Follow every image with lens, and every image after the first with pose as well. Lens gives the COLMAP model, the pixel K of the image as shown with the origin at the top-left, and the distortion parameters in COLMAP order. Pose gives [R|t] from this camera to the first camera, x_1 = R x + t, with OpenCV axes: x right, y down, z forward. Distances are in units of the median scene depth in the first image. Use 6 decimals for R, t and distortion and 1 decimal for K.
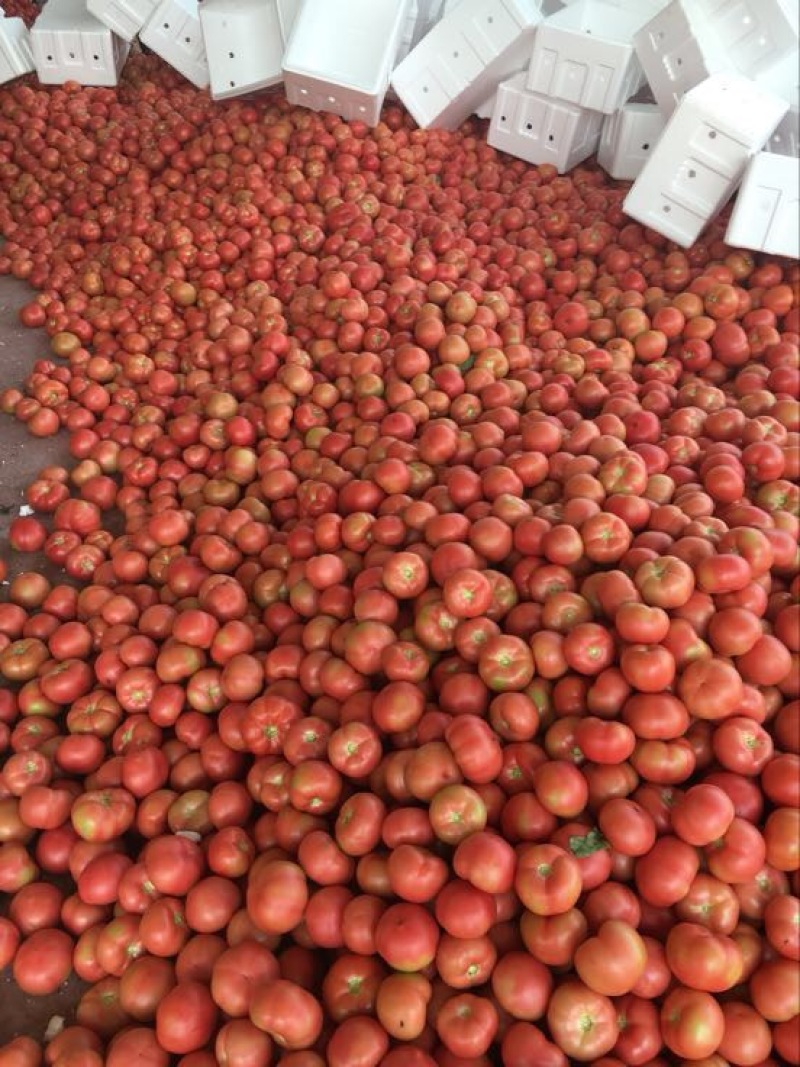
lens RADIAL K [[914.3, 0, 400.0], [0, 914.3, 533.5], [0, 0, 1]] dist [0.079377, -0.121137]
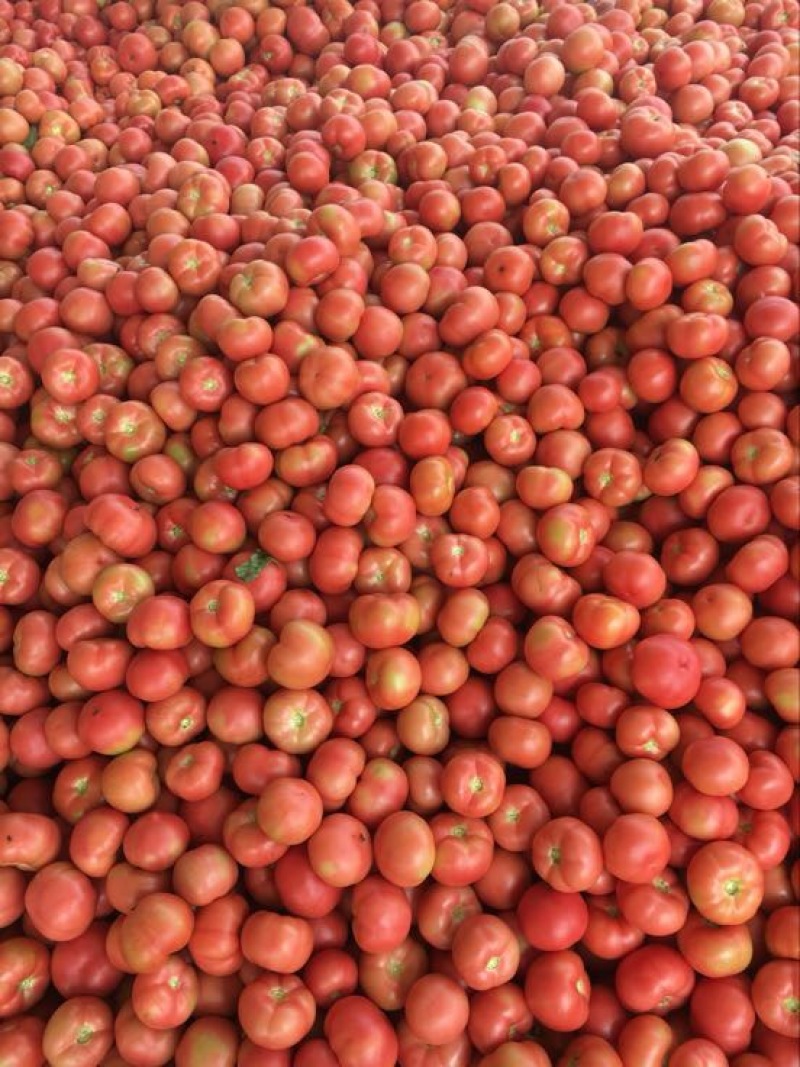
lens RADIAL K [[914.3, 0, 400.0], [0, 914.3, 533.5], [0, 0, 1]] dist [0.079377, -0.121137]
pose [[0.908515, -0.382935, 0.167217, 0.164100], [0.338215, 0.908917, 0.243886, 0.098085], [-0.245379, -0.165019, 0.955279, 0.019705]]
